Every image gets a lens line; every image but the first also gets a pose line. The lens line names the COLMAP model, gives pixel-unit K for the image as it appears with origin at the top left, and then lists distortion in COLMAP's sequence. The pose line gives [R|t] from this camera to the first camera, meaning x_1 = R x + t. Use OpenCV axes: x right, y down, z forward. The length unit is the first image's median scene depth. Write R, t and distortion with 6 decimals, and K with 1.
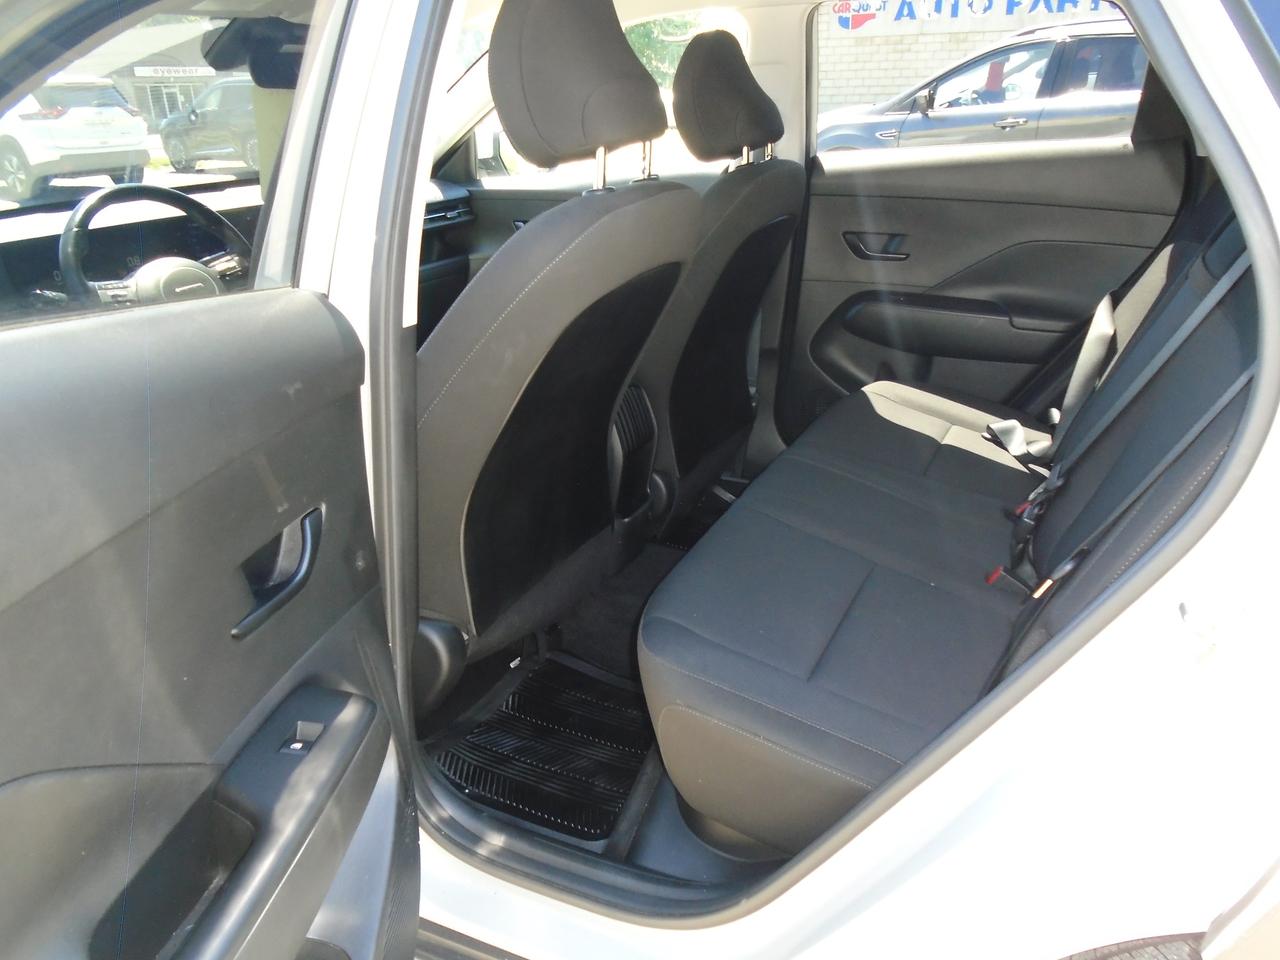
lens RADIAL K [[946.0, 0, 644.4], [0, 946.0, 539.6], [0, 0, 1]] dist [-0.040523, 0.038530]
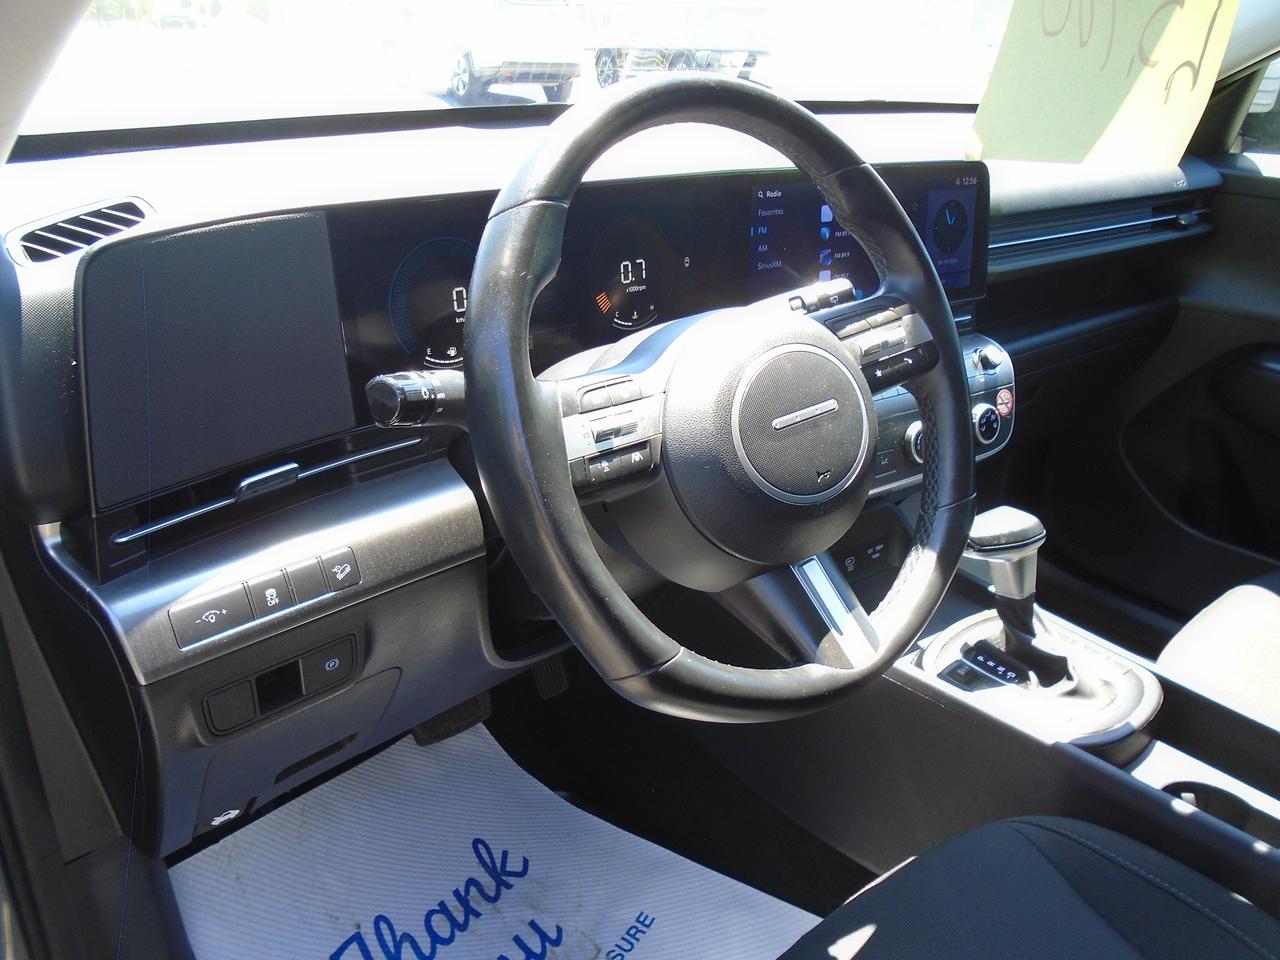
lens RADIAL K [[984.5, 0, 640.0], [0, 984.5, 504.9], [0, 0, 1]] dist [-0.004093, -0.000916]
pose [[0.918561, 0.232593, -0.319604, -0.231506], [-0.232494, 0.971814, 0.039041, -0.130712], [0.319676, 0.038444, 0.946747, 0.363418]]
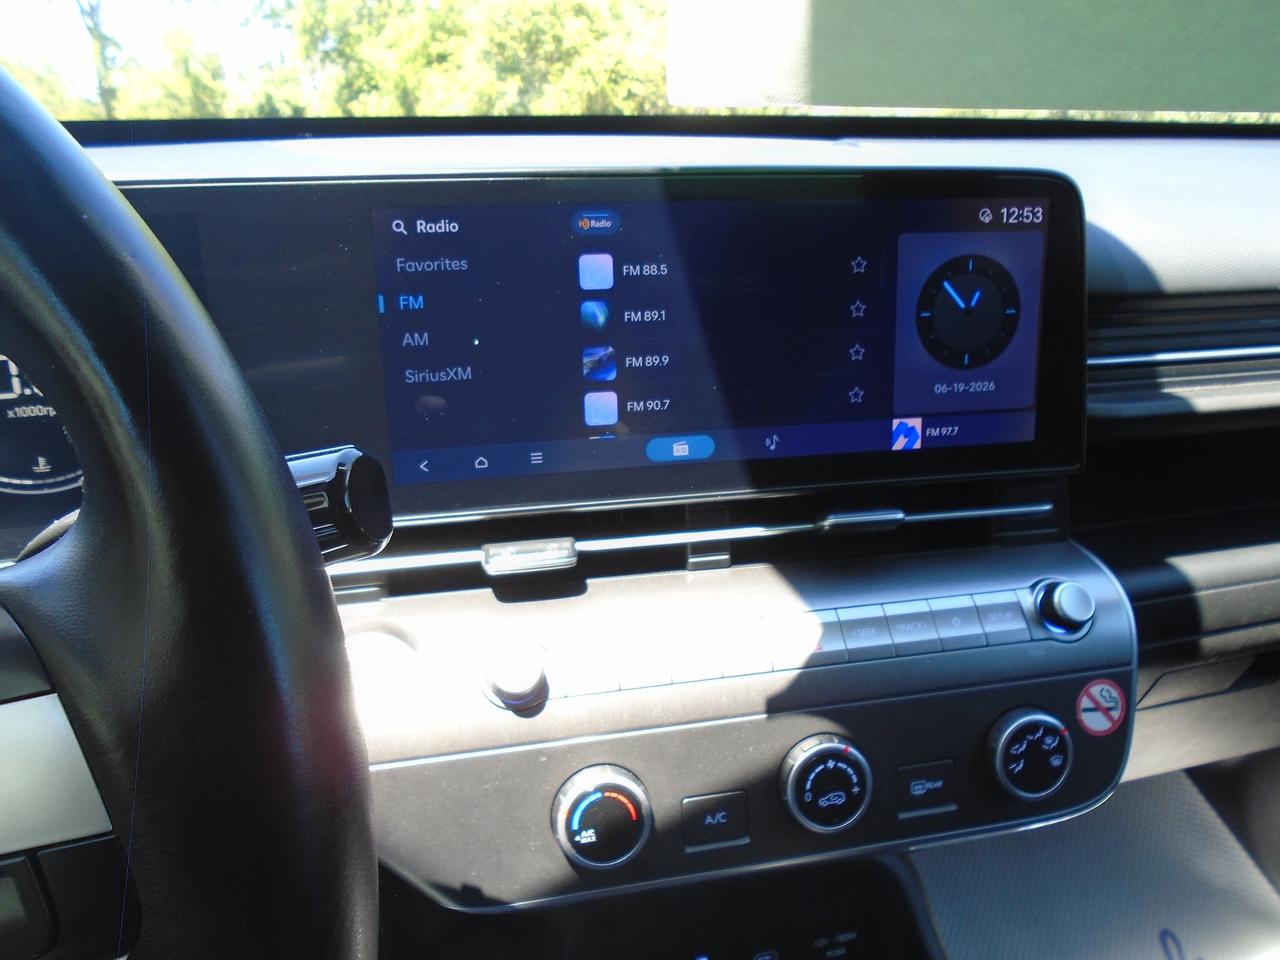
lens RADIAL K [[1016.4, 0, 640.0], [0, 1016.4, 480.0], [0, 0, 1]] dist [-0.029652, 0.003407]
pose [[0.702279, 0.279192, -0.654871, -0.190799], [-0.331892, 0.942206, 0.045772, -0.197783], [0.629802, 0.185202, 0.754354, 0.558431]]
